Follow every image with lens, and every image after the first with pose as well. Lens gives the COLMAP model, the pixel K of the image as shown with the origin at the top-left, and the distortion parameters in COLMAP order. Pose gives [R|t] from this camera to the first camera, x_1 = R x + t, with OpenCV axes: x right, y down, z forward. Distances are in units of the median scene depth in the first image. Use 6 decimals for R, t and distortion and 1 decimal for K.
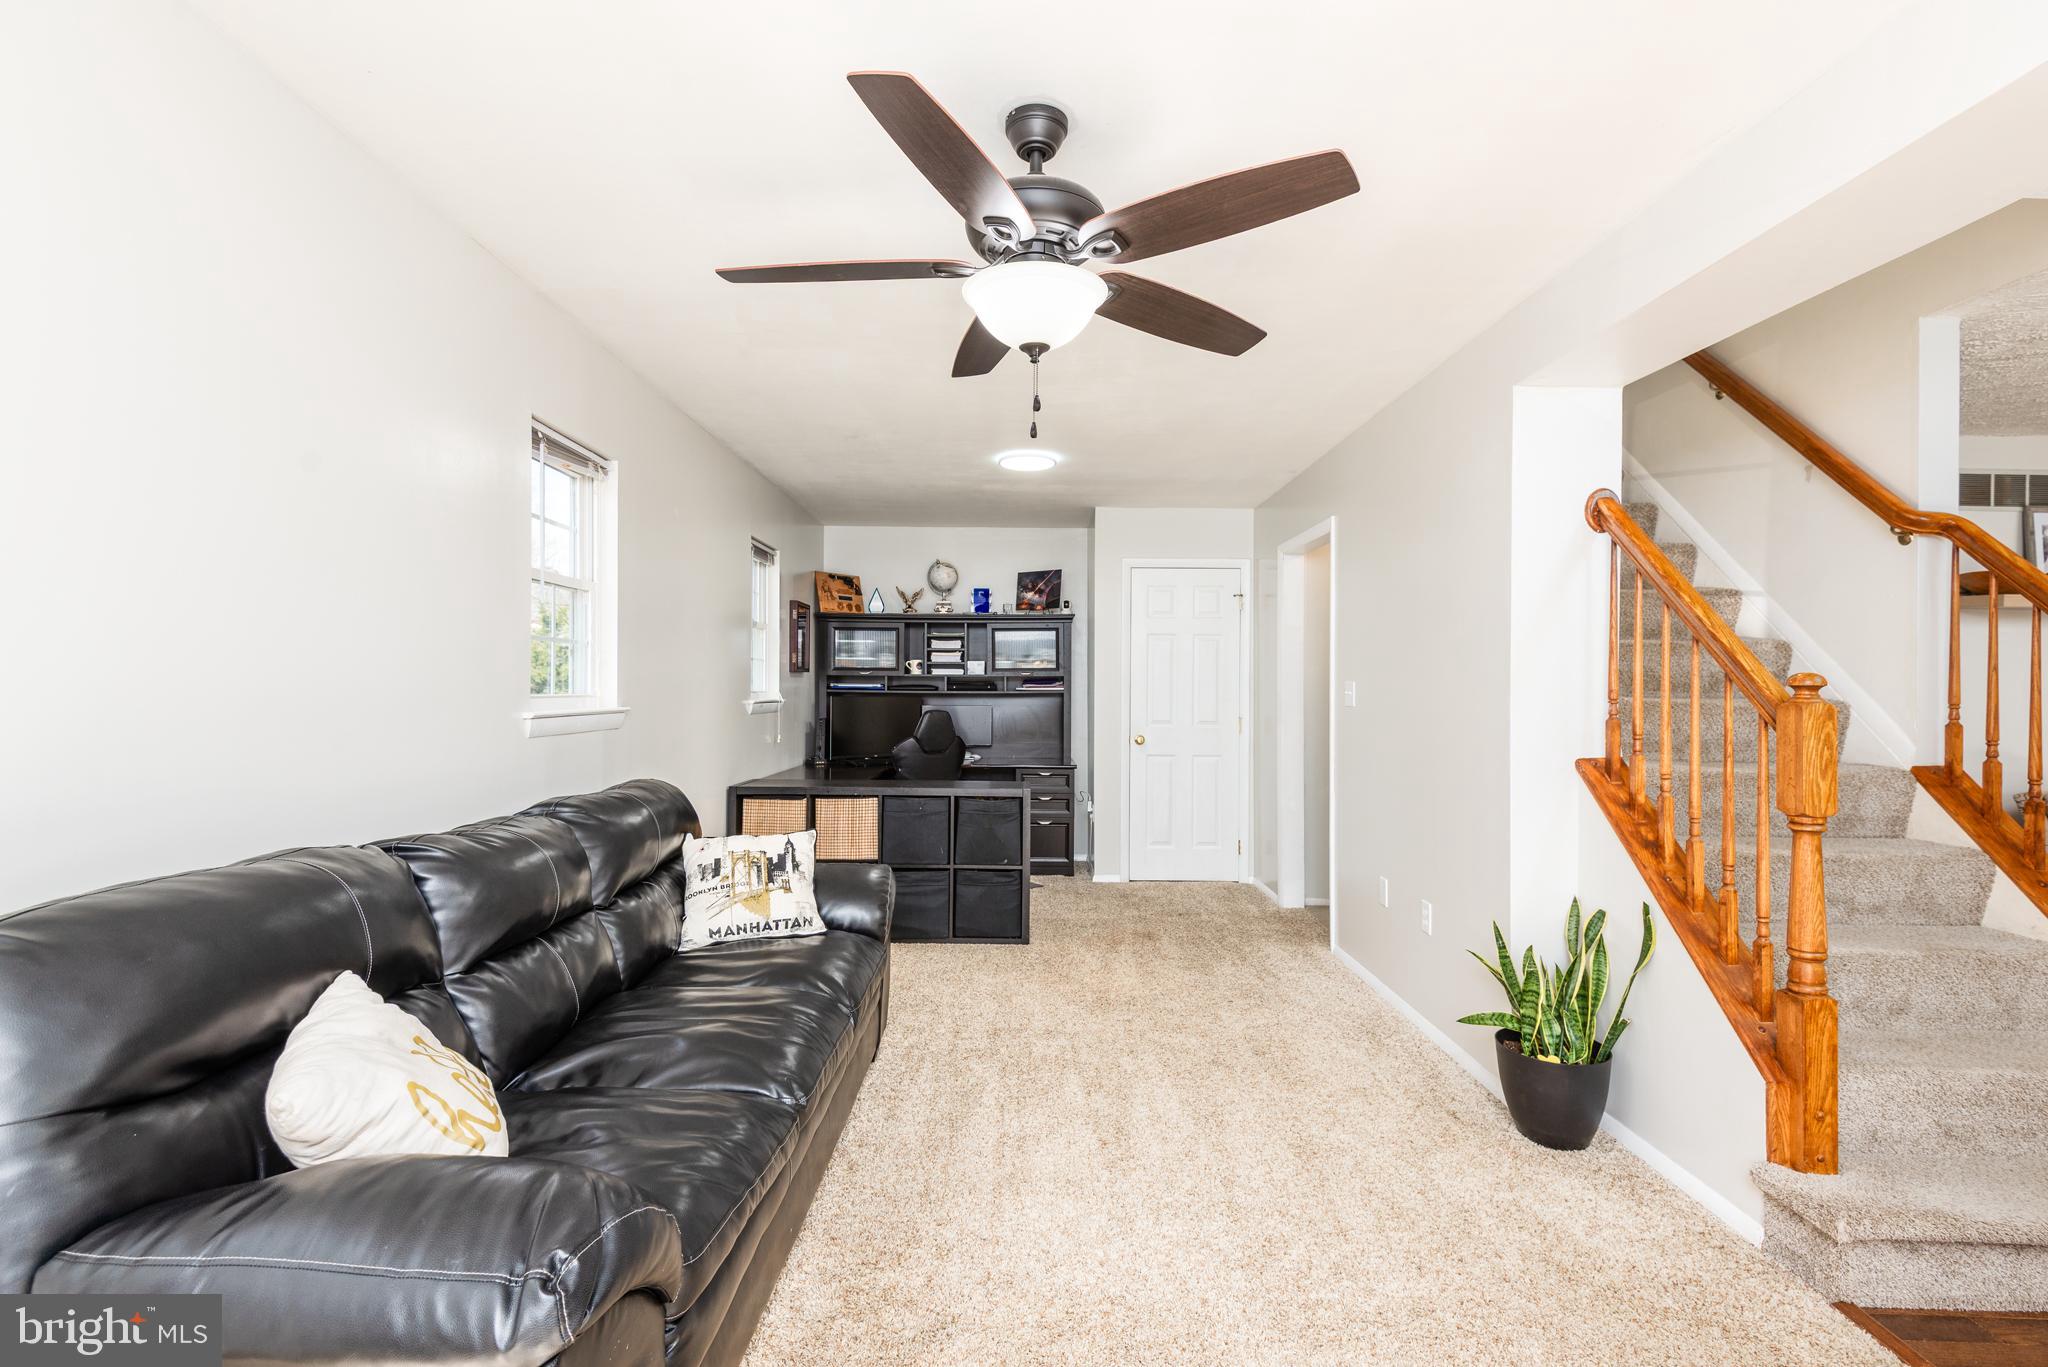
lens RADIAL K [[931.9, 0, 1022.1], [0, 931.9, 683.6], [0, 0, 1]] dist [0.013196, -0.000550]
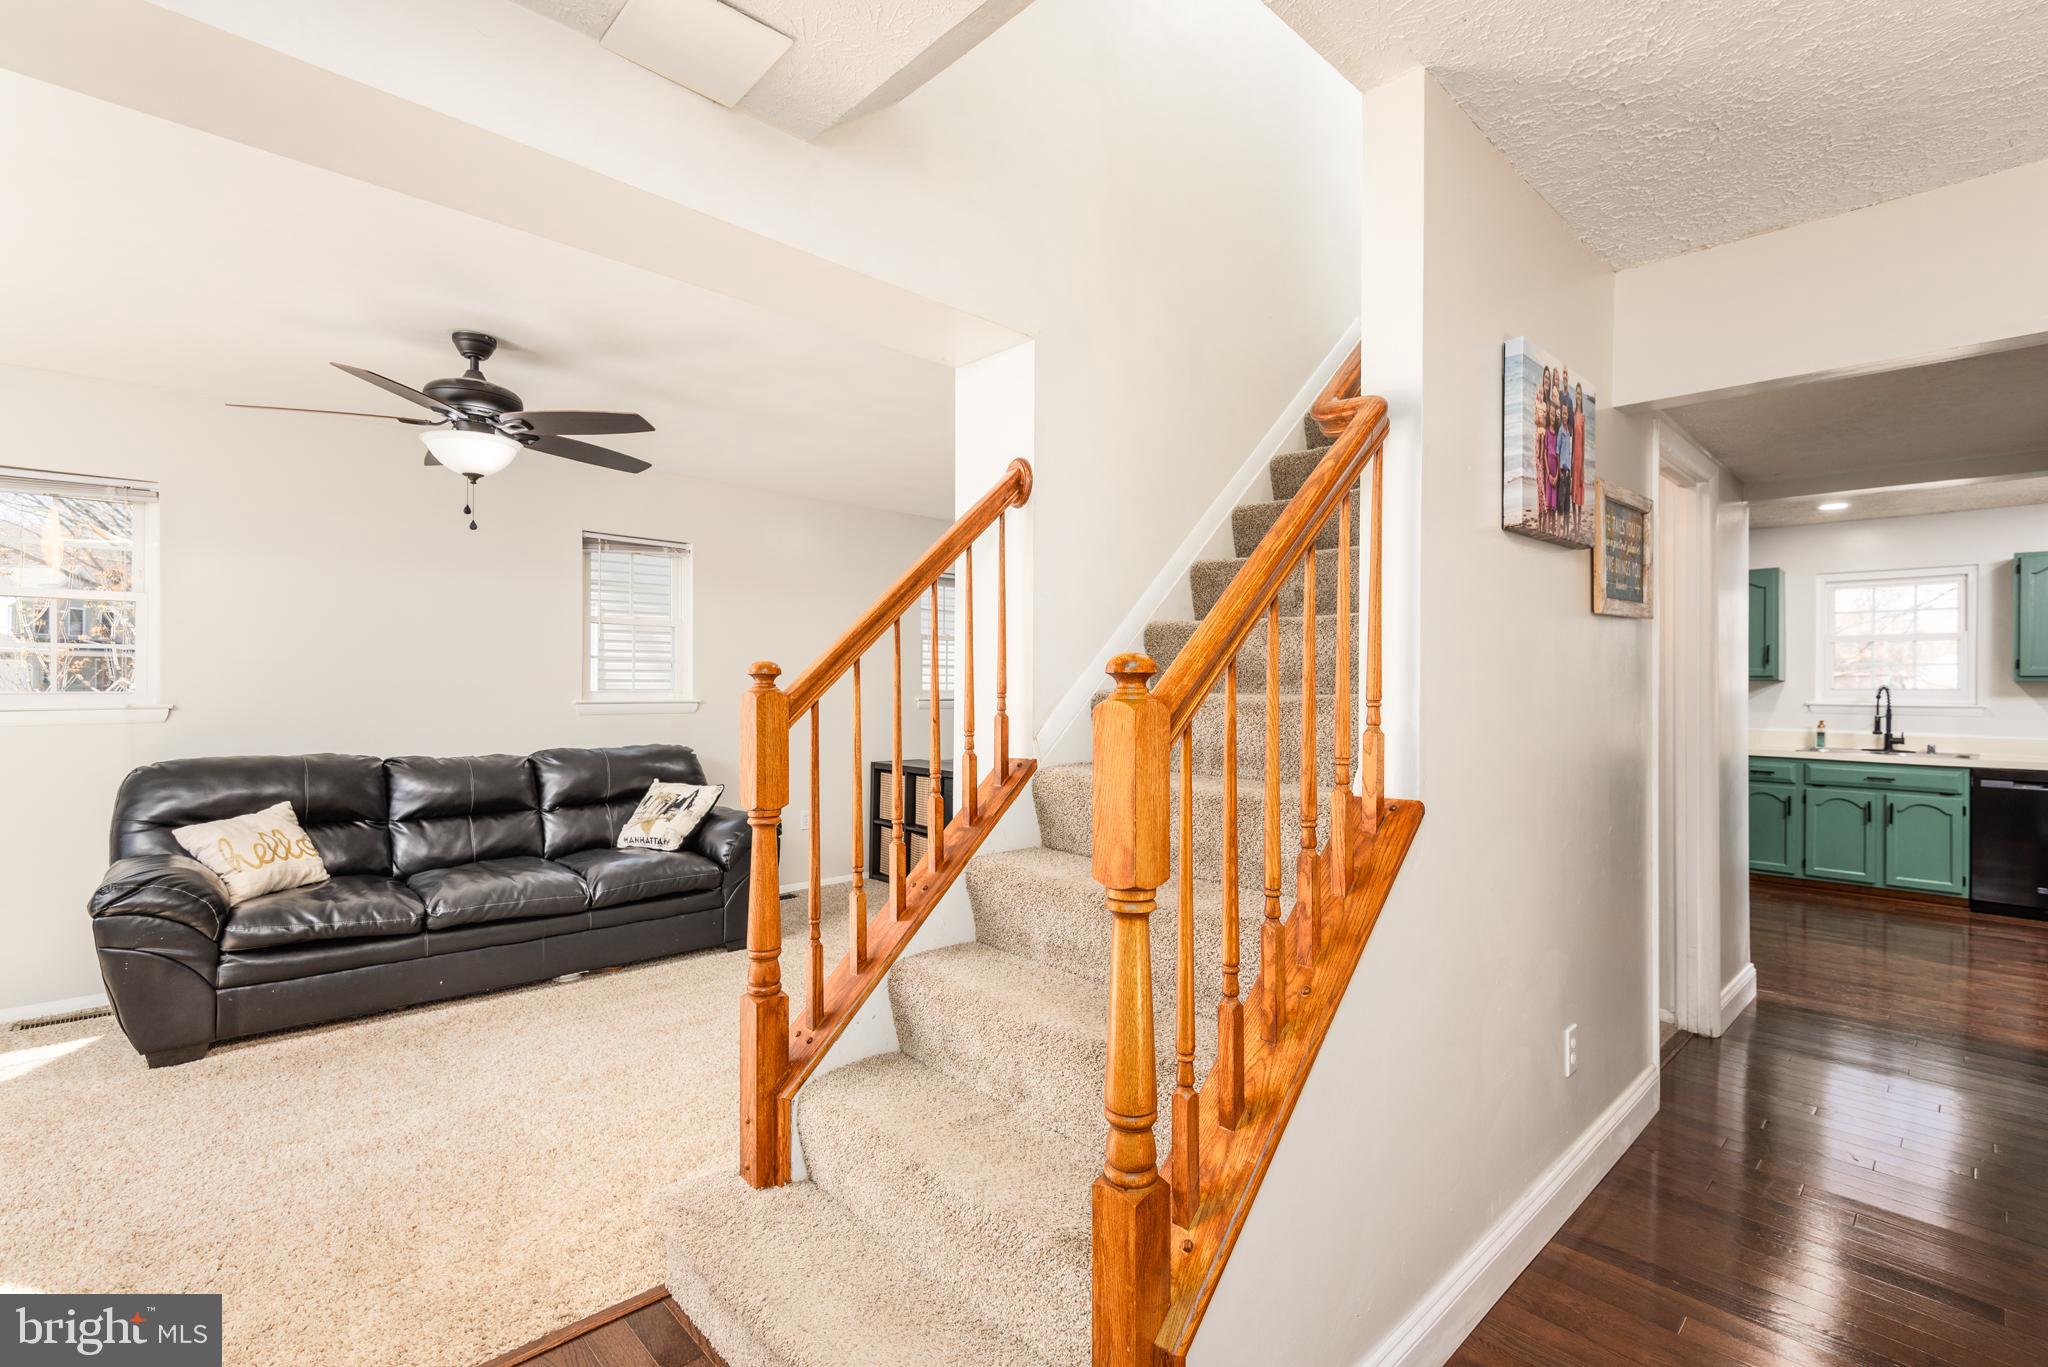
lens RADIAL K [[931.9, 0, 1033.7], [0, 931.9, 688.8], [0, 0, 1]] dist [0.013196, -0.000550]
pose [[0.700417, -0.003211, -0.713727, 1.290450], [0.000092, 0.999990, -0.004408, 0.016055], [0.713734, 0.003022, 0.700410, 0.378219]]
